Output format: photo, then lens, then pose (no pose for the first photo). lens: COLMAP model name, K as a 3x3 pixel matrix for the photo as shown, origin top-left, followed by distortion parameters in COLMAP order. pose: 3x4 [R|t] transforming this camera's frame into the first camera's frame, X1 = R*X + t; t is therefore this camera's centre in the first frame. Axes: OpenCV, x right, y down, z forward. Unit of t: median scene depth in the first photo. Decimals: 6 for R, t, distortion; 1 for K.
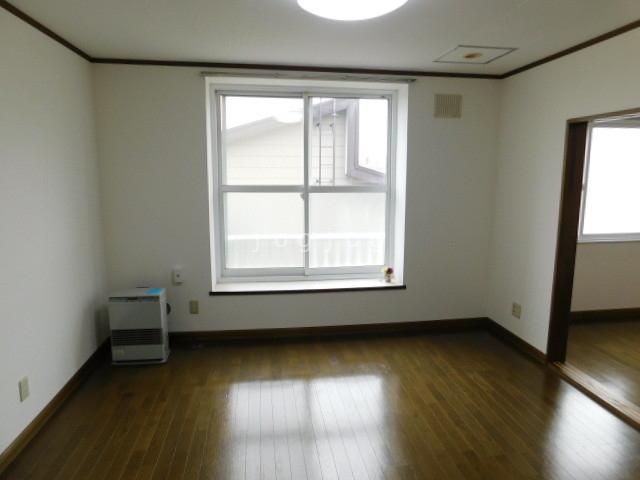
lens RADIAL K [[430.1, 0, 321.3], [0, 430.1, 242.3], [0, 0, 1]] dist [0.001208, 0.003329]
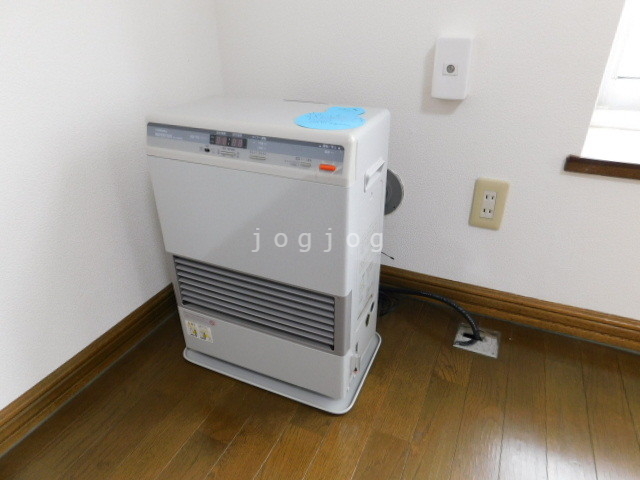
lens RADIAL K [[430.1, 0, 318.7], [0, 430.1, 240.6], [0, 0, 1]] dist [0.001208, 0.003329]
pose [[0.837779, 0.244162, -0.488376, -0.271010], [-0.071367, 0.935740, 0.345396, 0.095034], [0.541325, -0.254512, 0.801368, 0.793169]]
